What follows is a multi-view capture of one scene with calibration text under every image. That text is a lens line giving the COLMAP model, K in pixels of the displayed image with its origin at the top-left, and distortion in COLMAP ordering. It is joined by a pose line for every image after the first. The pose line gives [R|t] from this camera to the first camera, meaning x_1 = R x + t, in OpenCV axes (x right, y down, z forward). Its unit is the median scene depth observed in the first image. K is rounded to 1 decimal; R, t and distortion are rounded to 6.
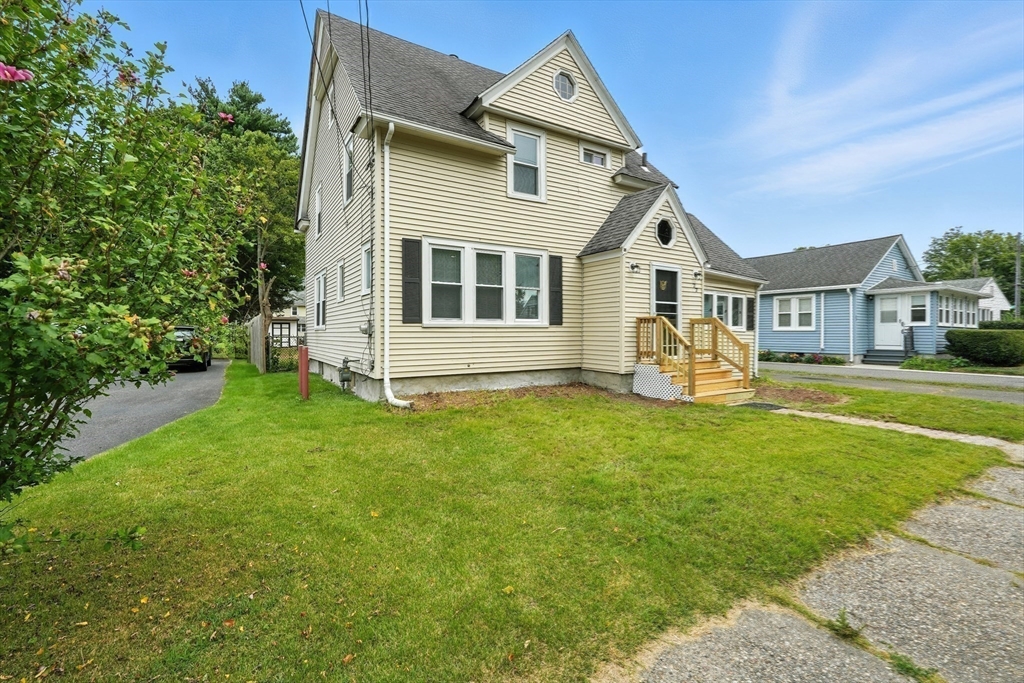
lens RADIAL K [[457.1, 0, 512.9], [0, 457.1, 334.2], [0, 0, 1]] dist [-0.001678, 0.003493]
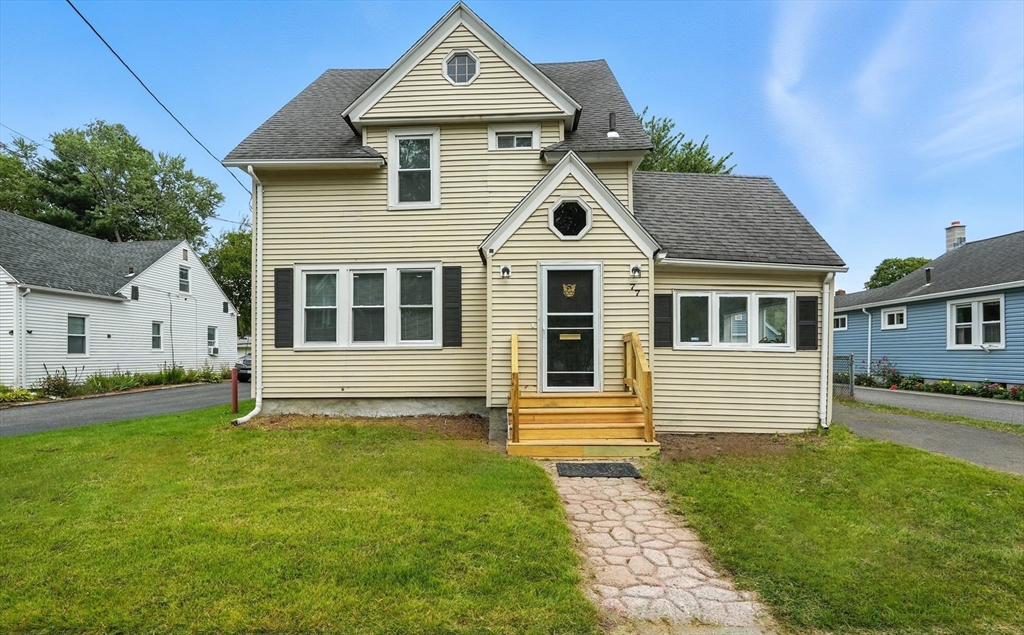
lens RADIAL K [[468.8, 0, 500.9], [0, 468.8, 354.1], [0, 0, 1]] dist [-0.011264, 0.000064]
pose [[0.828460, -0.003629, -0.560036, 0.684274], [0.003785, 0.999992, -0.000881, -0.004638], [0.560035, -0.001390, 0.828468, 0.323420]]
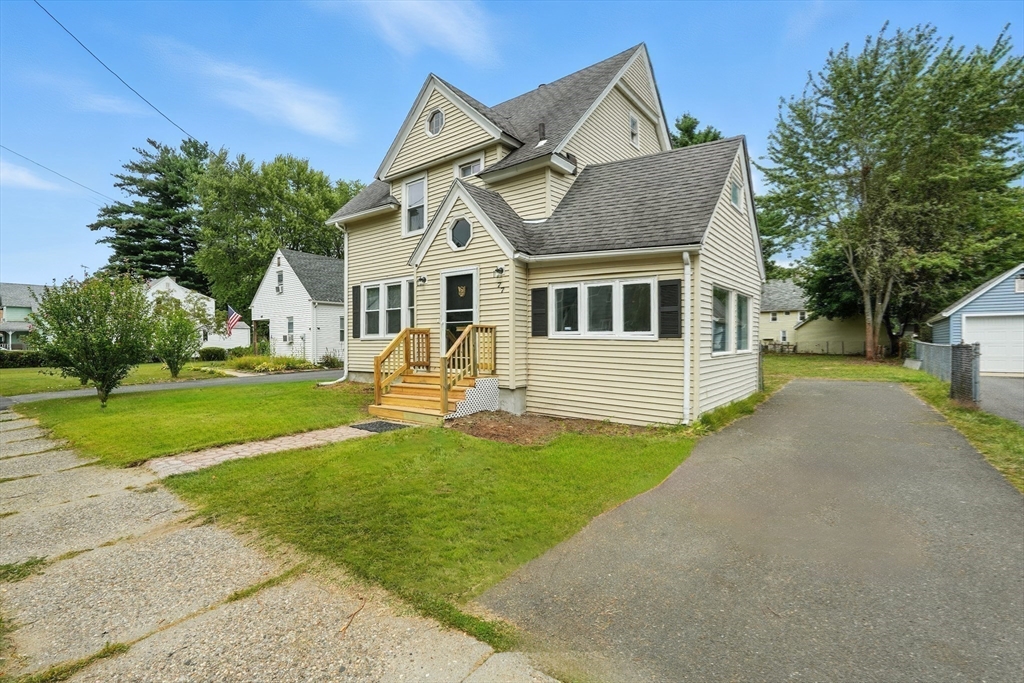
lens RADIAL K [[457.1, 0, 512.6], [0, 457.1, 347.4], [0, 0, 1]] dist [-0.001678, 0.003493]
pose [[0.356769, 0.007954, -0.934159, 1.263070], [0.002580, 0.999952, 0.009500, -0.003809], [0.934189, -0.005799, 0.356732, 0.796684]]
